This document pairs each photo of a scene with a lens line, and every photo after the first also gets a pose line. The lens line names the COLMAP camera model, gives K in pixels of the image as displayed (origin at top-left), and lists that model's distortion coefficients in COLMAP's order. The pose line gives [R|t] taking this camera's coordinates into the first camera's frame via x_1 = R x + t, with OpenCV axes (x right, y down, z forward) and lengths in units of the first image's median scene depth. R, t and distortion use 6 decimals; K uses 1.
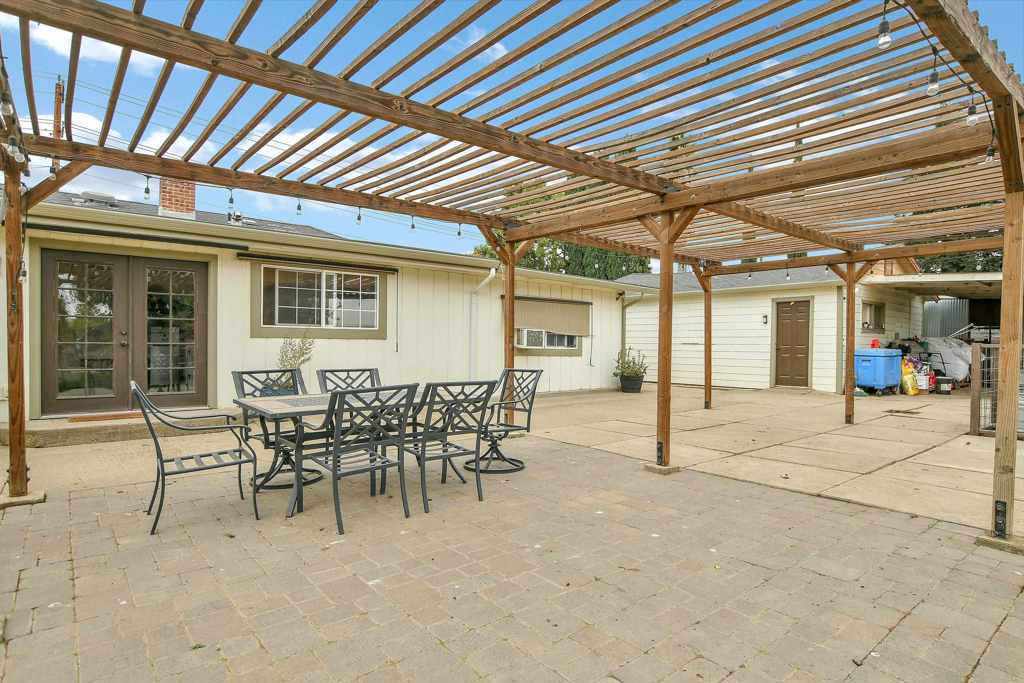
lens RADIAL K [[555.4, 0, 517.1], [0, 555.4, 344.5], [0, 0, 1]] dist [-0.007011, 0.001546]
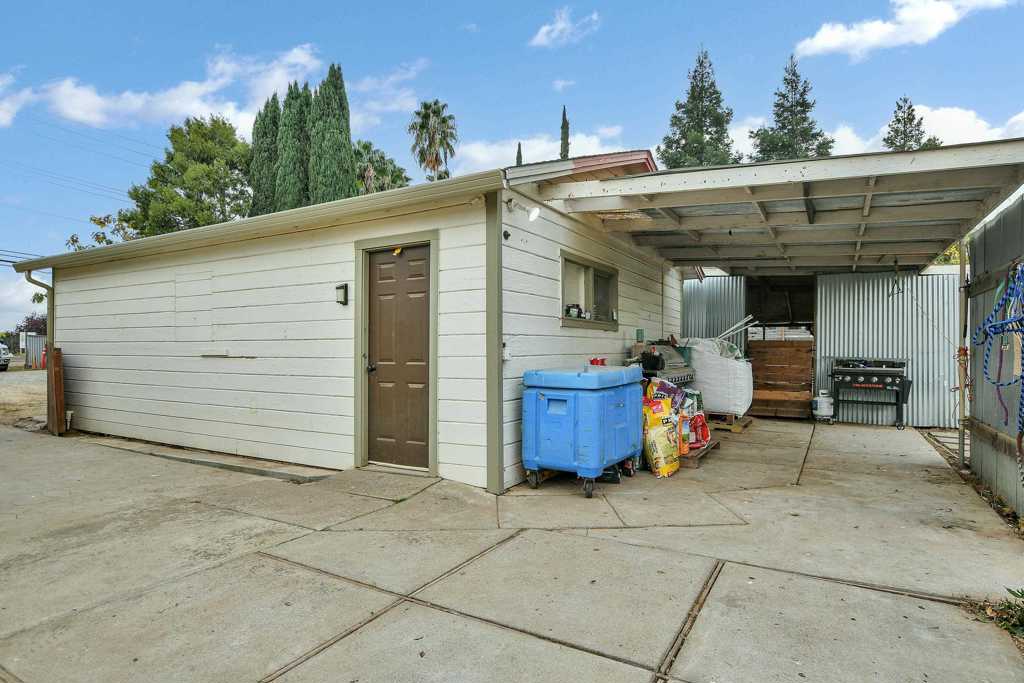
lens RADIAL K [[555.4, 0, 513.6], [0, 555.4, 342.3], [0, 0, 1]] dist [-0.007011, 0.001546]
pose [[0.941612, -0.007179, 0.336624, 0.448273], [0.011338, 0.999882, -0.010391, -0.005965], [-0.336509, 0.013601, 0.941582, 0.619074]]
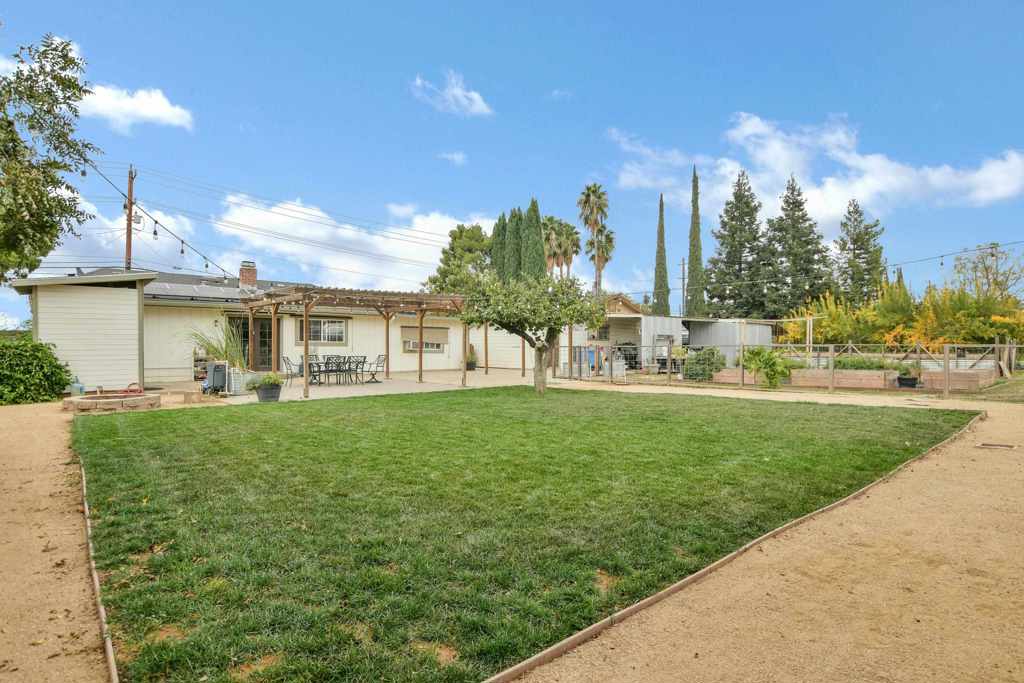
lens RADIAL K [[555.4, 0, 510.7], [0, 555.4, 352.1], [0, 0, 1]] dist [-0.007011, 0.001546]
pose [[0.999916, -0.010323, 0.007880, 0.328403], [0.010279, 0.999931, 0.005639, 0.006874], [-0.007938, -0.005557, 0.999953, -1.031598]]
